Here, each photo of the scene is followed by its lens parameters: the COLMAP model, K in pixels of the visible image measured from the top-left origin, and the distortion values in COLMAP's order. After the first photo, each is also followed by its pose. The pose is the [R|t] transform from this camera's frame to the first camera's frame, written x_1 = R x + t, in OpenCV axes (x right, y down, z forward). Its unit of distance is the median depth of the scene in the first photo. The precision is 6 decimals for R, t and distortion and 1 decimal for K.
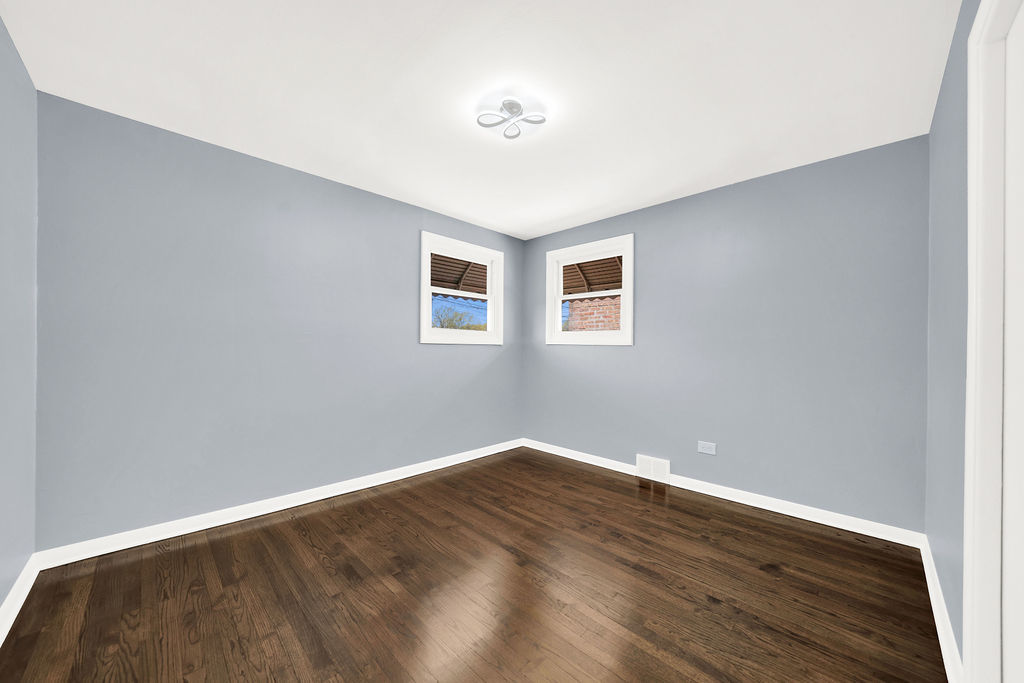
lens RADIAL K [[363.4, 0, 514.6], [0, 363.4, 344.4], [0, 0, 1]] dist [0.000121, -0.000012]
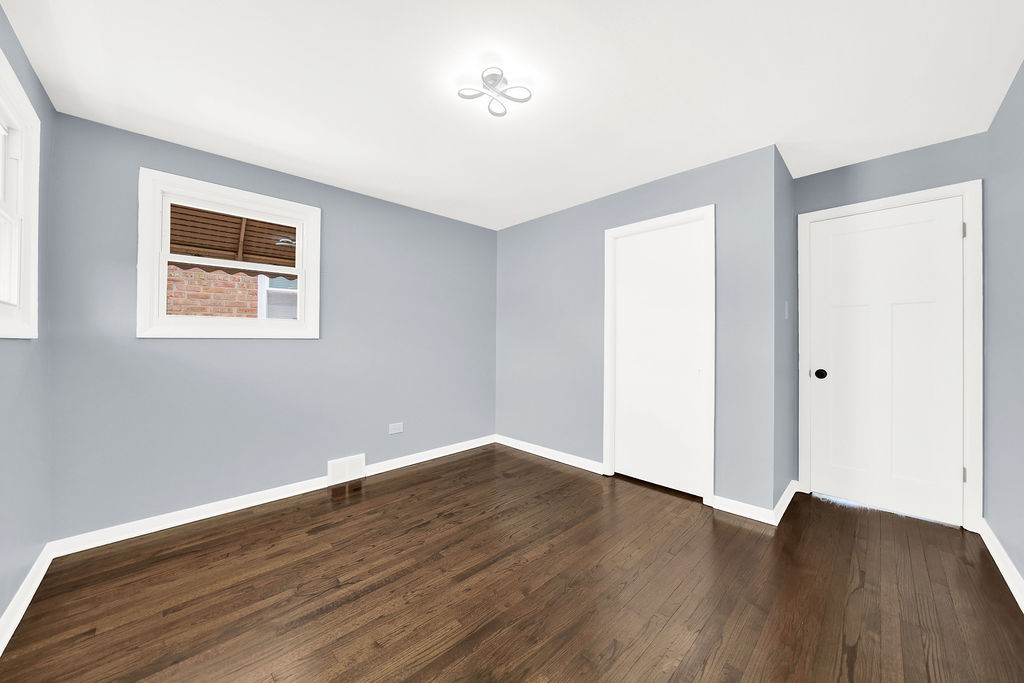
lens RADIAL K [[363.4, 0, 514.1], [0, 363.4, 339.0], [0, 0, 1]] dist [0.000121, -0.000012]
pose [[0.050751, -0.007623, 0.998682, -0.569341], [-0.004170, 0.999961, 0.007844, -0.005673], [-0.998703, -0.004562, 0.050717, 0.551830]]
